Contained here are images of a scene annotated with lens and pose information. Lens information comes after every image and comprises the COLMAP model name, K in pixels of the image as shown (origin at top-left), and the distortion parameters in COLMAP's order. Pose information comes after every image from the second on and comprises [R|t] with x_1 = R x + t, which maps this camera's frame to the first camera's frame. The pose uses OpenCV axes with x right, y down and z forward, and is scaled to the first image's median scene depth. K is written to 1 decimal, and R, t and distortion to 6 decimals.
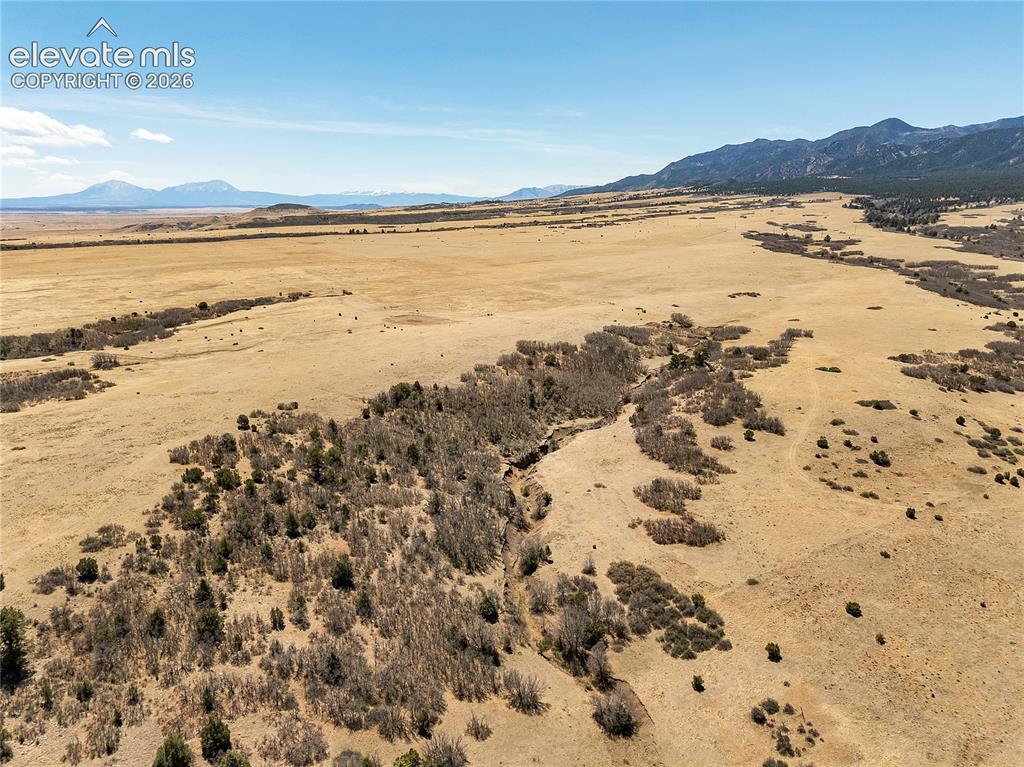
lens RADIAL K [[748.4, 0, 512.0], [0, 748.4, 383.5], [0, 0, 1]] dist [0.069437, -0.058092]
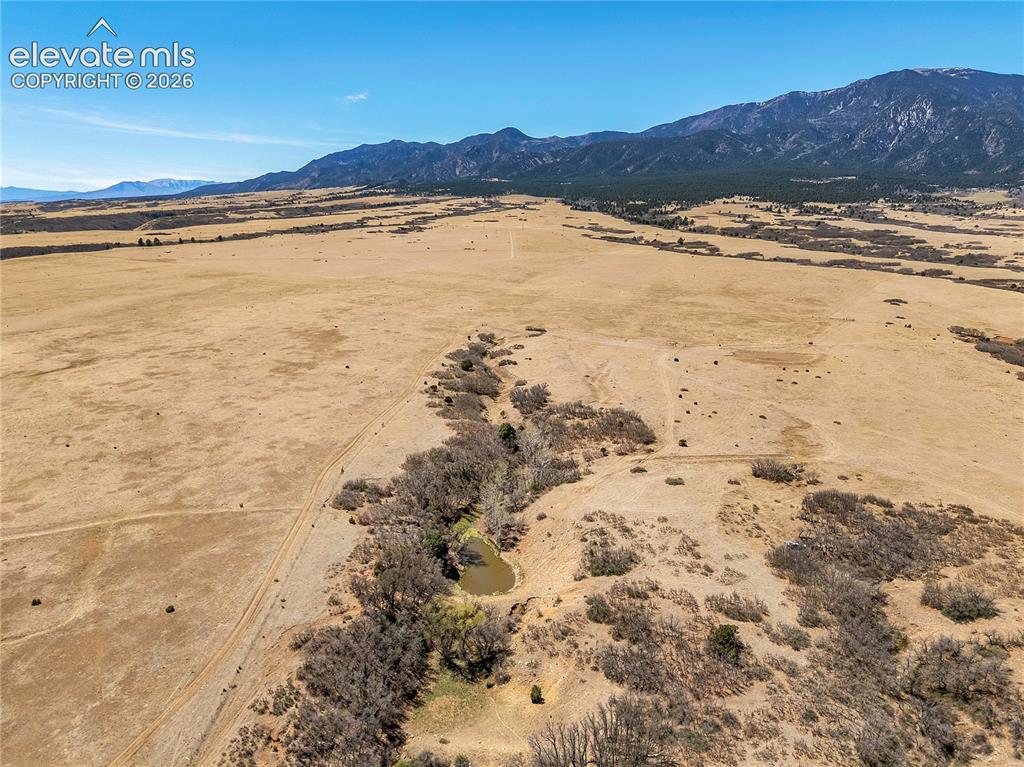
lens RADIAL K [[748.4, 0, 512.0], [0, 748.4, 383.5], [0, 0, 1]] dist [0.069437, -0.058092]
pose [[0.885609, -0.108659, 0.451541, -1.440890], [0.107352, 0.993810, 0.028601, -0.210168], [-0.451853, 0.023145, 0.891792, 0.710057]]
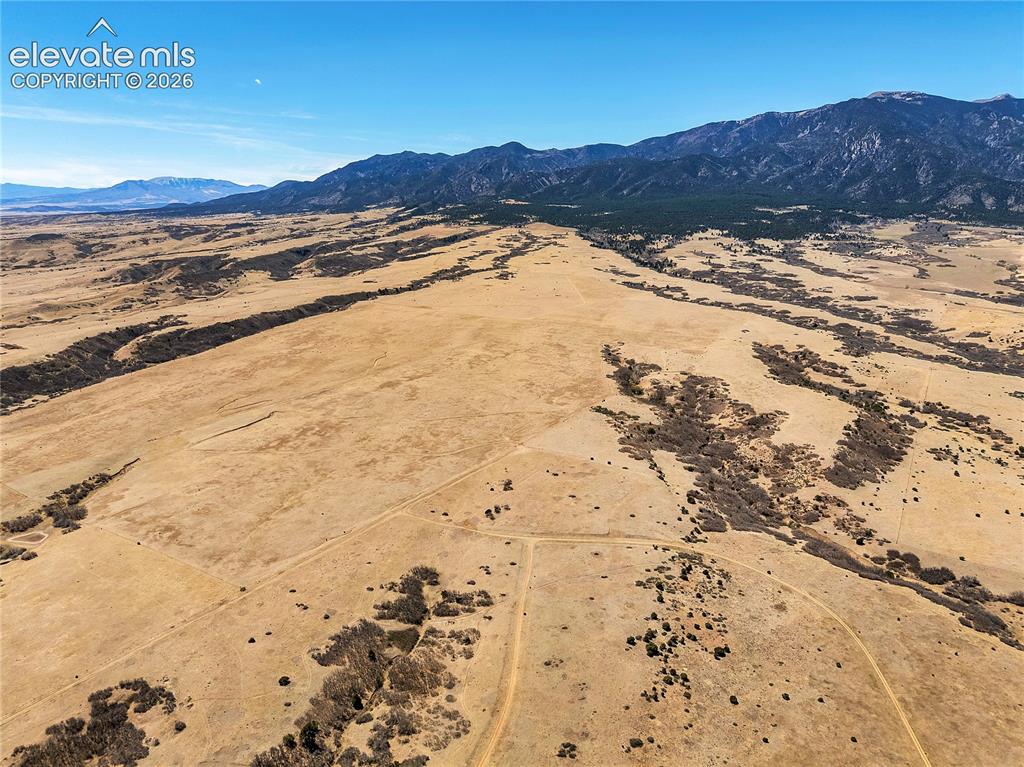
lens RADIAL K [[748.4, 0, 512.0], [0, 748.4, 383.5], [0, 0, 1]] dist [0.069437, -0.058092]
pose [[0.878689, -0.116277, 0.463017, -4.065750], [0.111064, 0.993063, 0.038617, -0.291117], [-0.464296, 0.017492, 0.885508, -2.489010]]
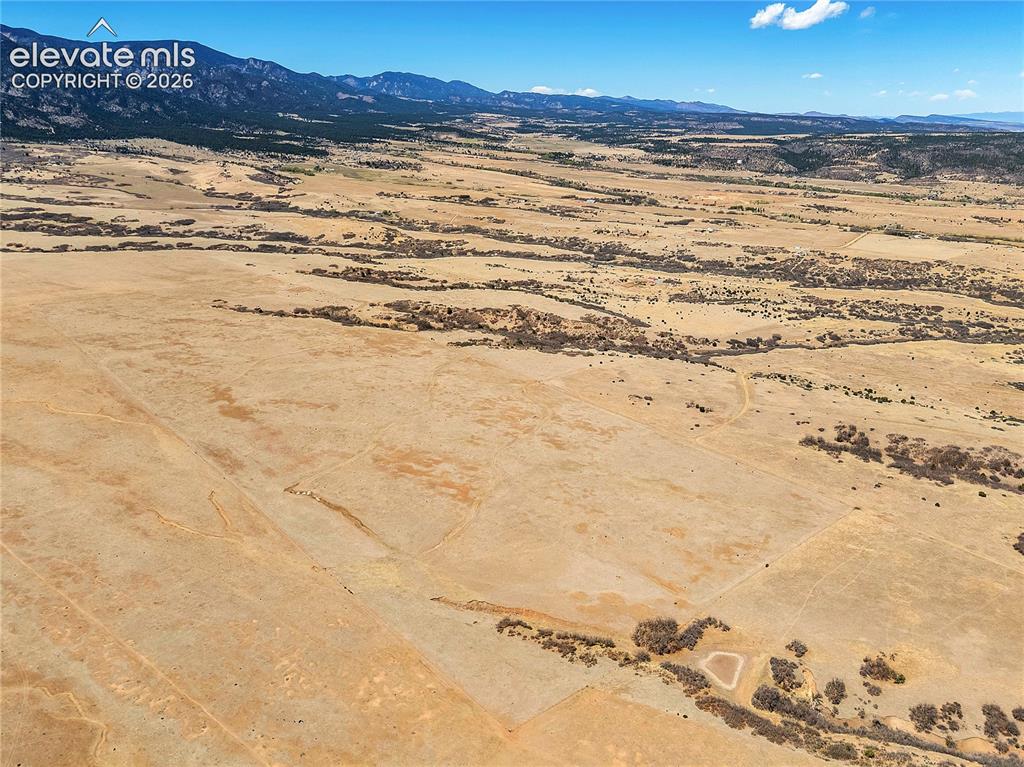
lens RADIAL K [[748.4, 0, 512.0], [0, 748.4, 383.5], [0, 0, 1]] dist [0.069437, -0.058092]
pose [[-0.225533, -0.332494, 0.915742, -5.742610], [0.215641, 0.899607, 0.379745, -1.275442], [-0.950071, 0.283116, -0.131192, 1.316933]]
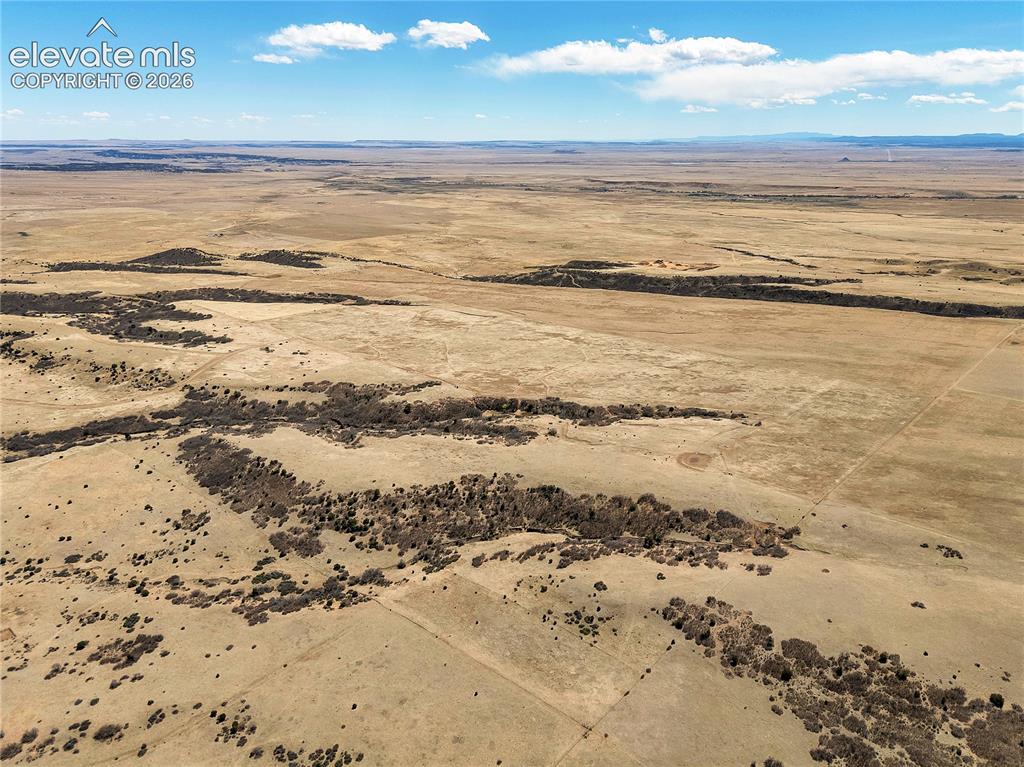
lens RADIAL K [[750.2, 0, 511.6], [0, 750.2, 368.9], [0, 0, 1]] dist [0.065227, -0.054998]
pose [[0.289658, 0.281600, -0.914768, 2.475879], [-0.217292, 0.950132, 0.223681, -1.114387], [0.932139, 0.133981, 0.336402, -0.072296]]
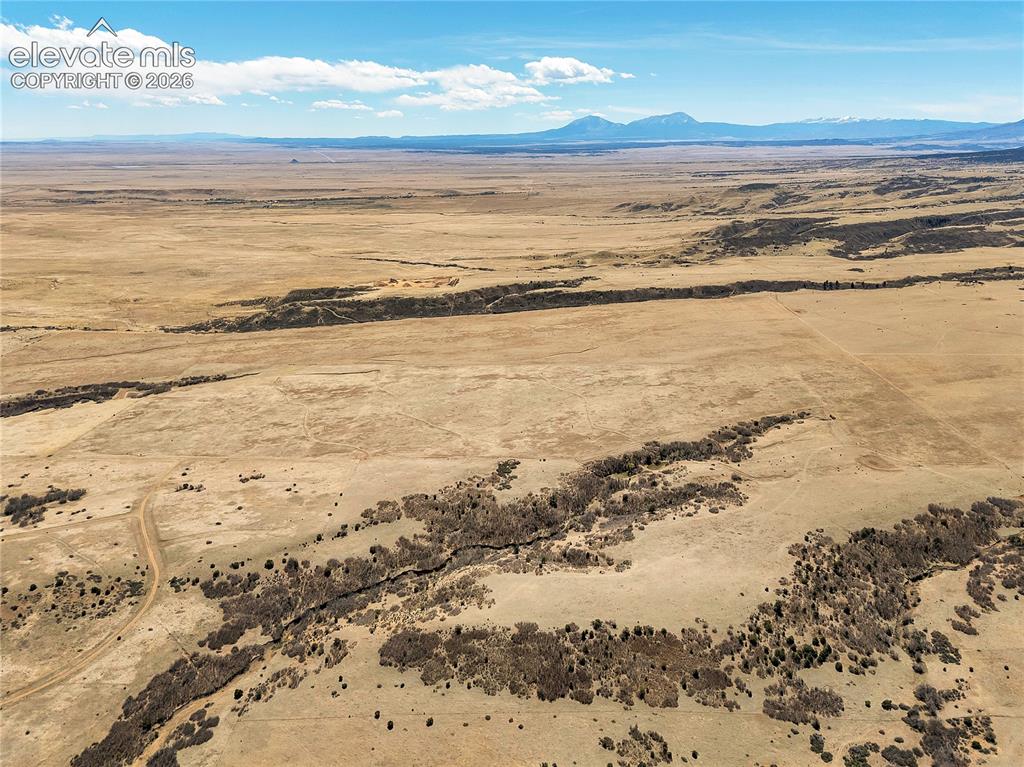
lens RADIAL K [[748.4, 0, 512.0], [0, 748.4, 383.5], [0, 0, 1]] dist [0.069437, -0.058092]
pose [[0.846169, 0.164002, -0.507051, 0.065147], [-0.118240, 0.985531, 0.121443, -0.760475], [0.519631, -0.042808, 0.853318, -2.067485]]
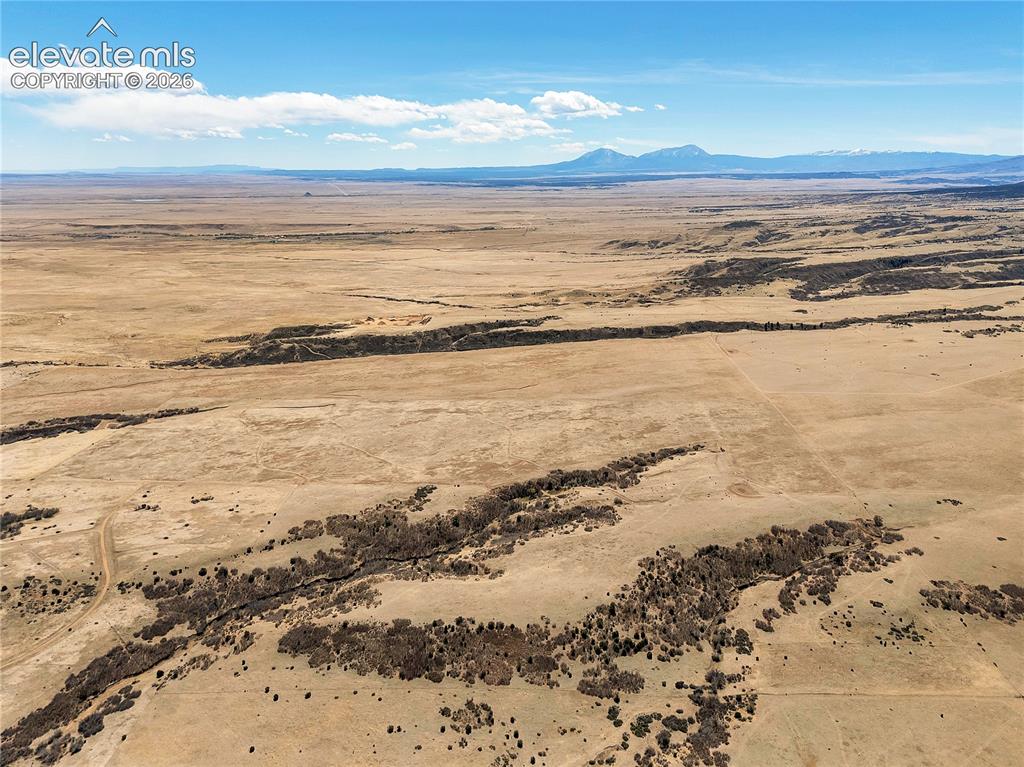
lens RADIAL K [[748.4, 0, 512.0], [0, 748.4, 383.5], [0, 0, 1]] dist [0.069437, -0.058092]
pose [[0.836039, 0.149312, -0.527963, 0.789840], [-0.122003, 0.988759, 0.086436, -0.932724], [0.534934, -0.007851, 0.844857, -2.263140]]
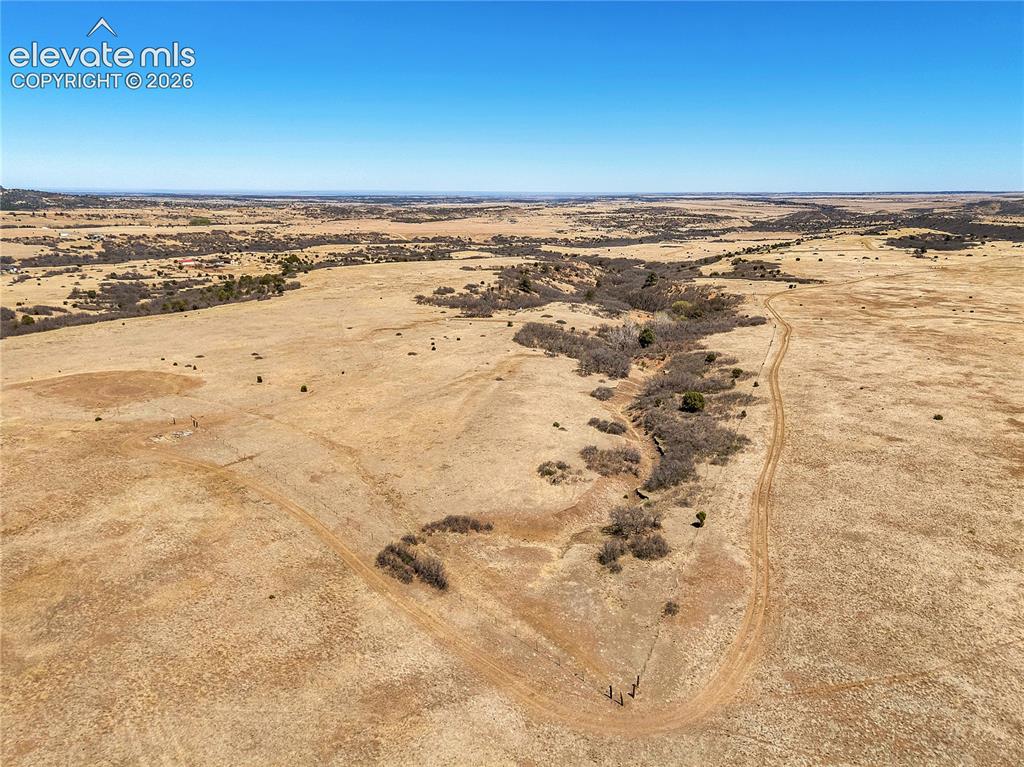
lens RADIAL K [[748.4, 0, 512.0], [0, 748.4, 383.5], [0, 0, 1]] dist [0.069437, -0.058092]
pose [[-0.974625, 0.051803, -0.217768, -0.487430], [-0.056263, 0.884929, 0.462314, -0.589139], [0.216659, 0.462835, -0.859560, 2.703328]]
